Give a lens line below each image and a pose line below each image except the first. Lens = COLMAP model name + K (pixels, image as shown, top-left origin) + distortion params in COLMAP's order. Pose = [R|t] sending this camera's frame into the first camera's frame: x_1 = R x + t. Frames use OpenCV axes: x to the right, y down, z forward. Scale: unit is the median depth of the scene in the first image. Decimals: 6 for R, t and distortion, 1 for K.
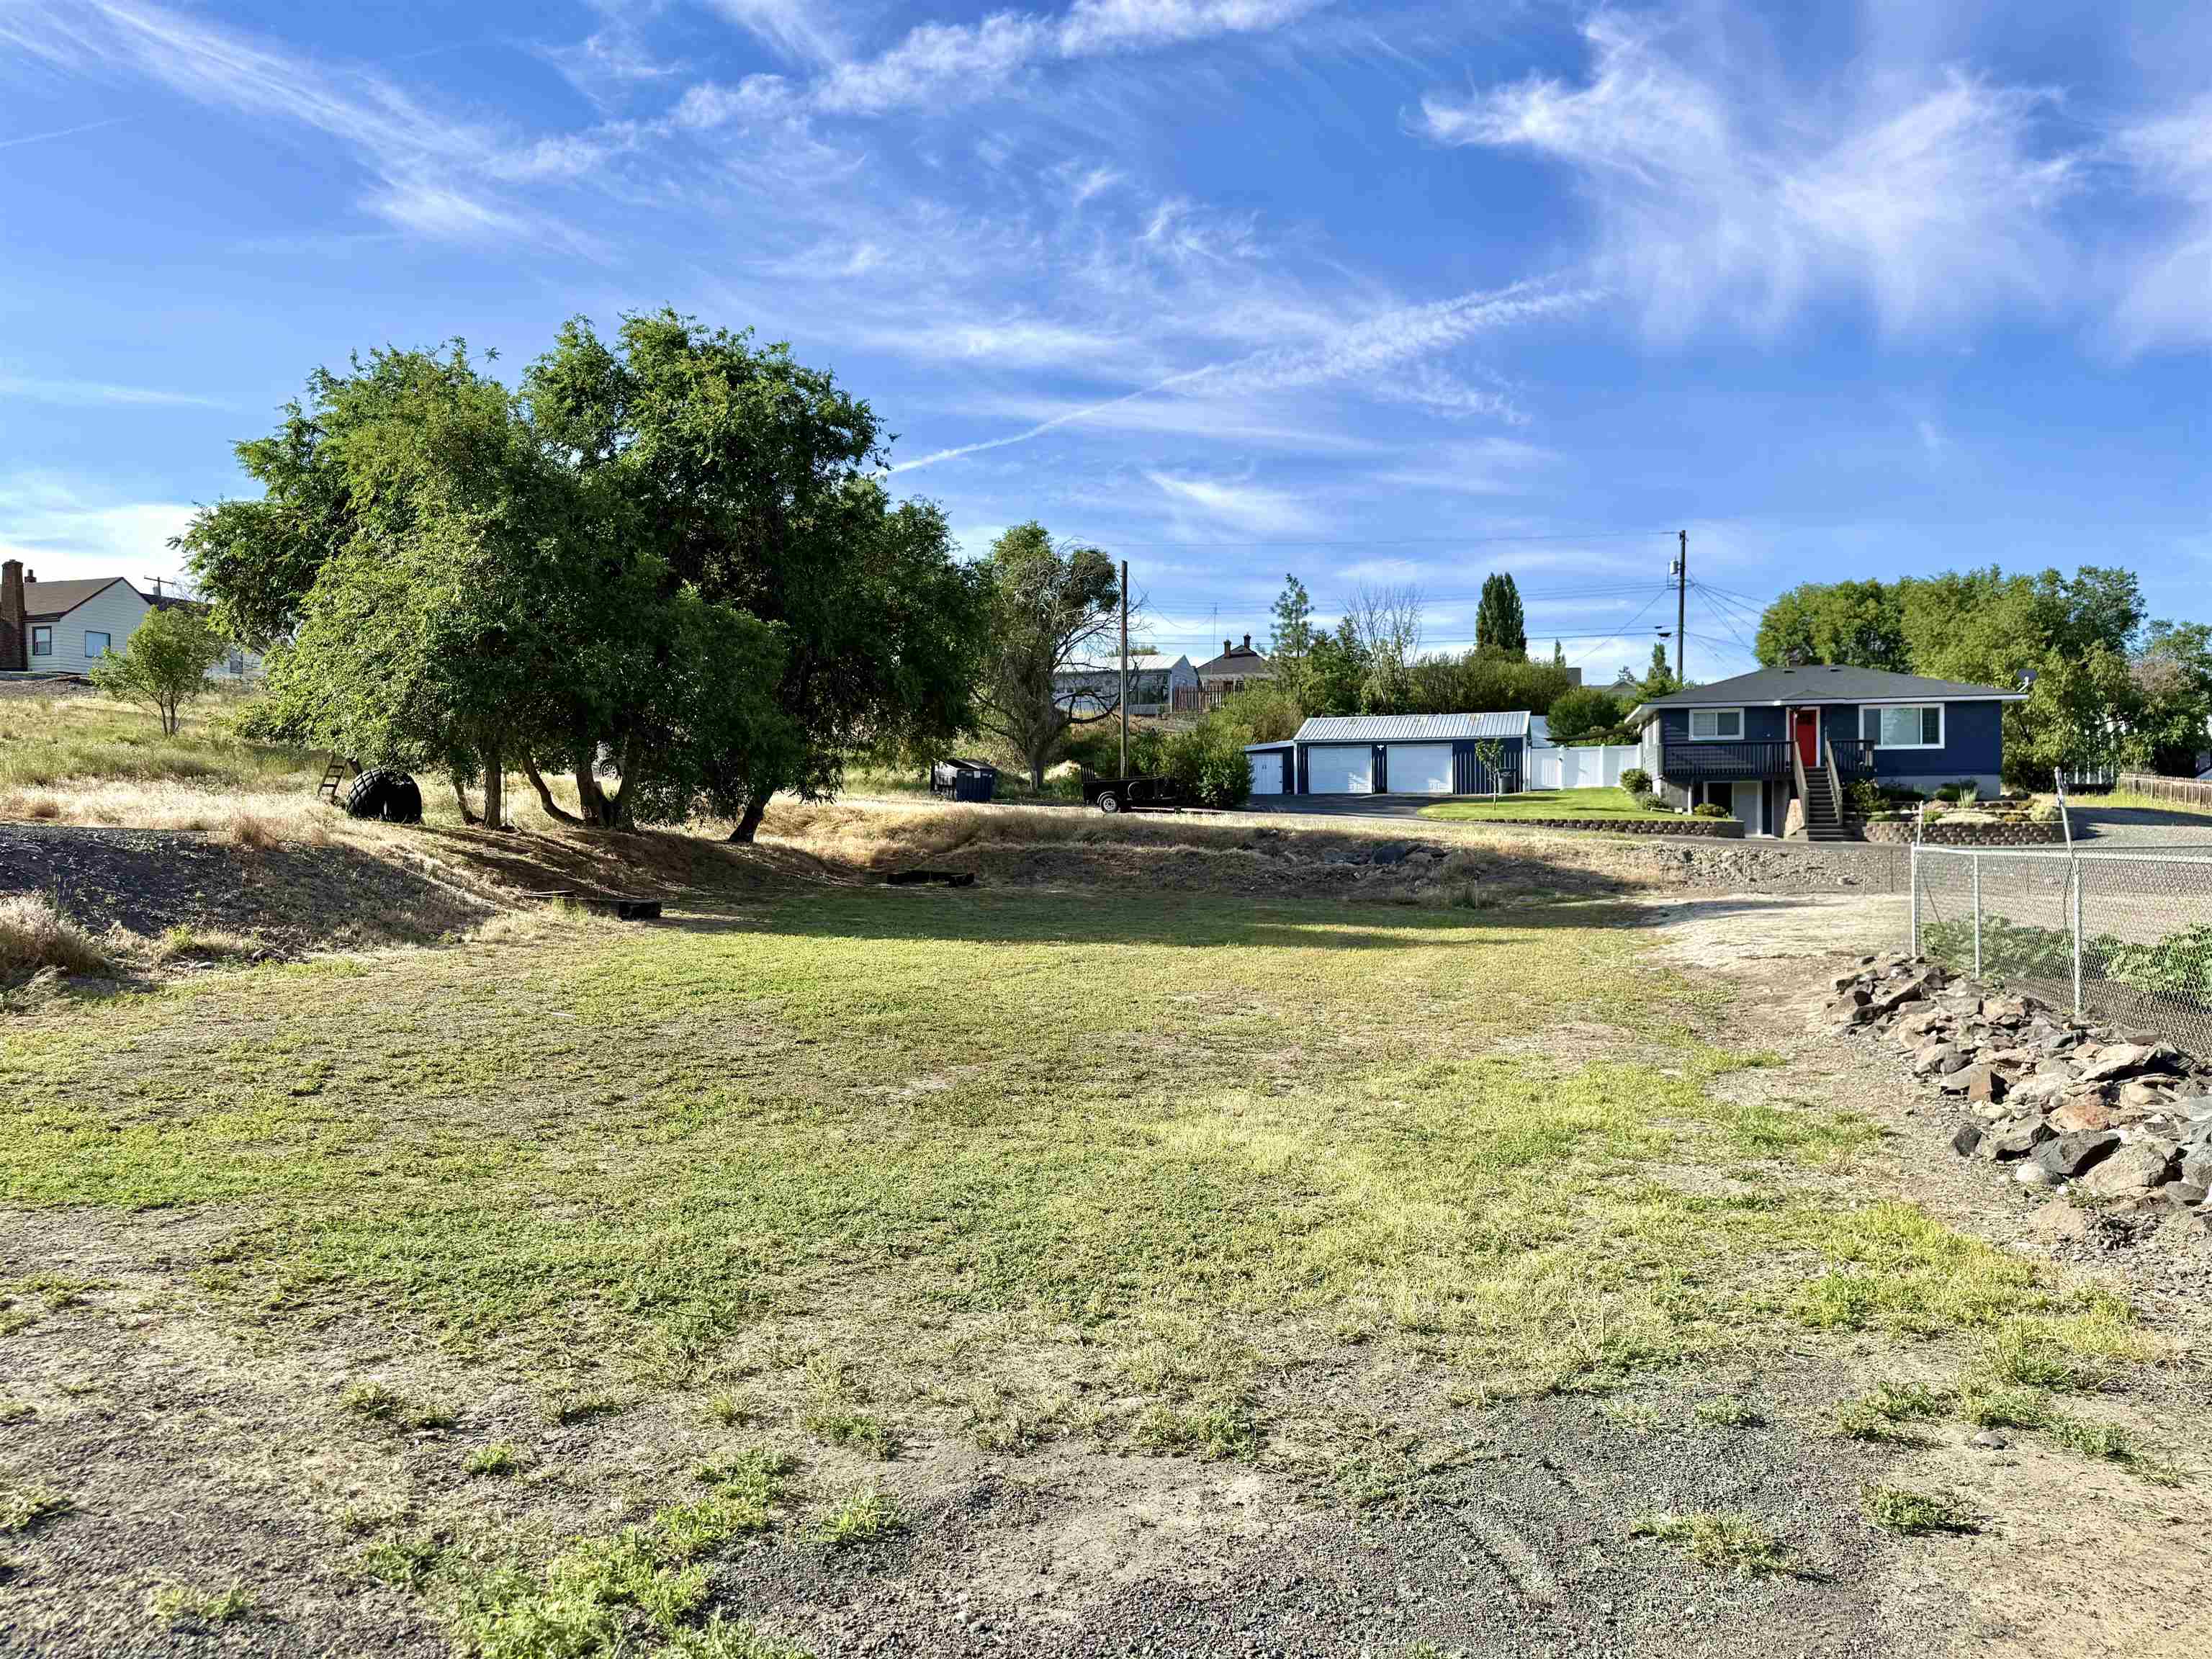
lens RADIAL K [[1536.2, 0, 1104.9], [0, 1536.2, 835.8], [0, 0, 1]] dist [0.033653, -0.055677]
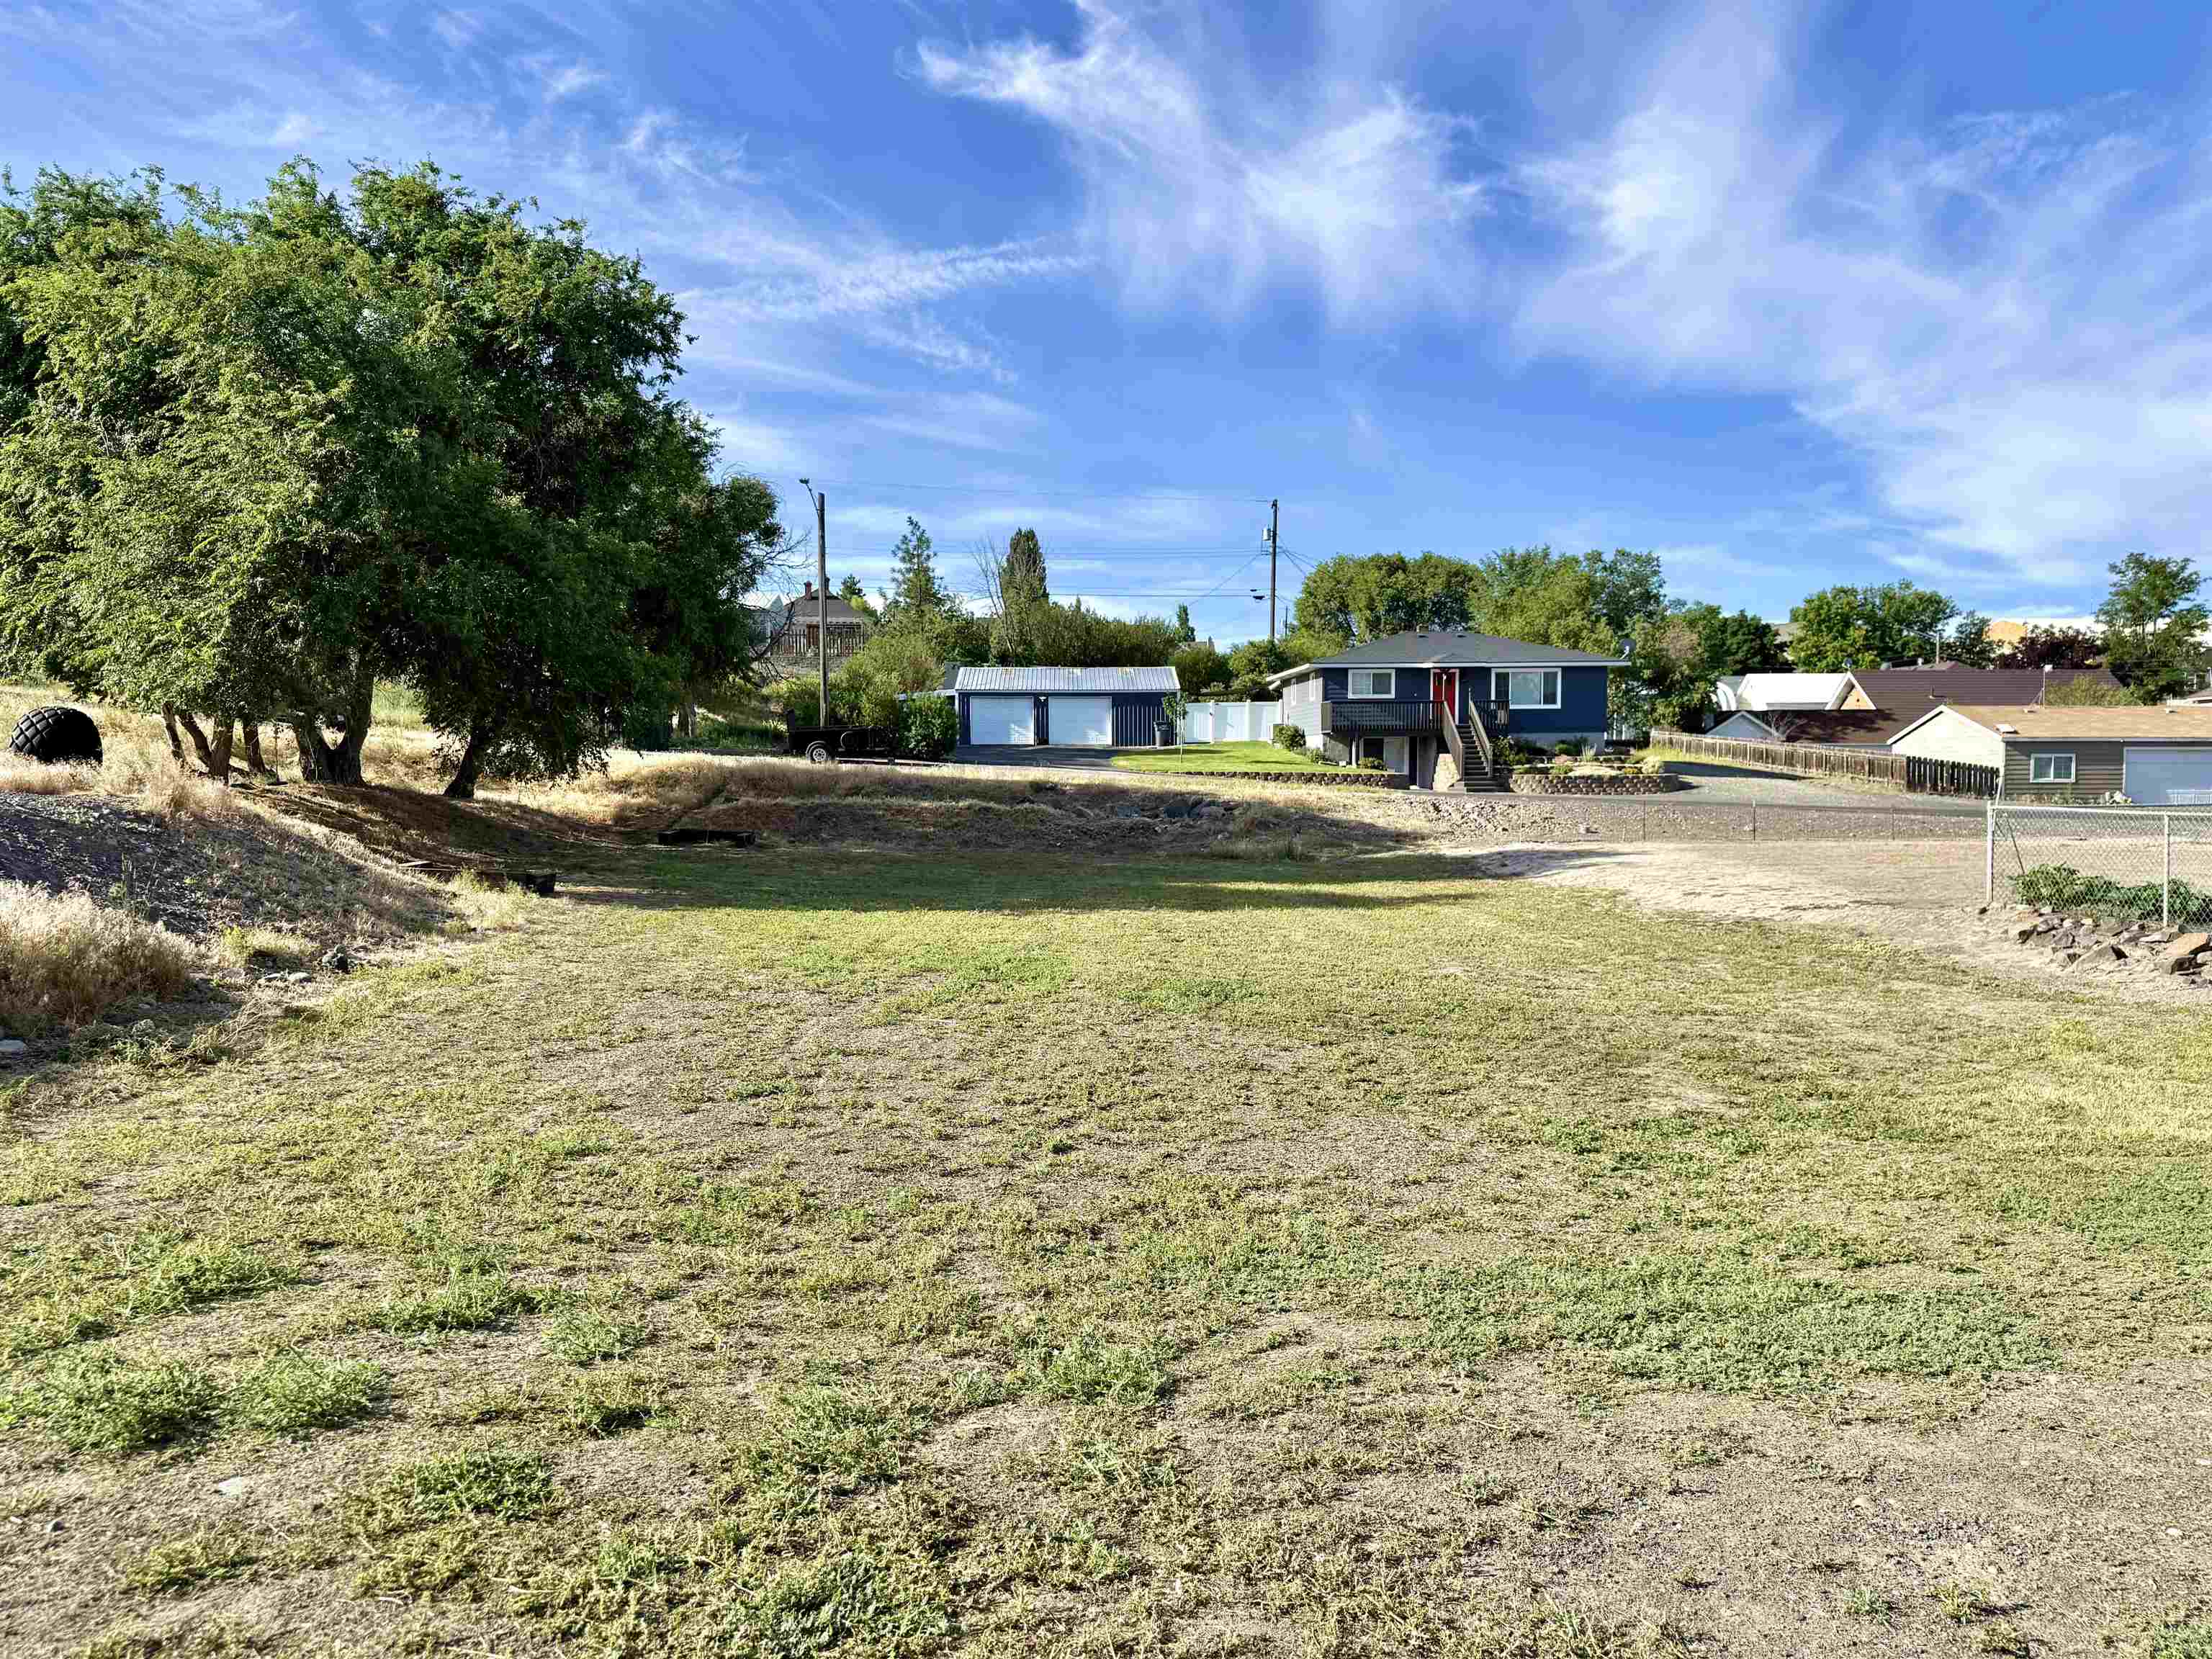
lens RADIAL K [[1536.2, 0, 1104.9], [0, 1536.2, 835.8], [0, 0, 1]] dist [0.033653, -0.055677]
pose [[0.945547, -0.012176, 0.325259, -0.095914], [0.001152, 0.999419, 0.034063, -0.002078], [-0.325485, -0.031834, 0.945011, 0.036974]]
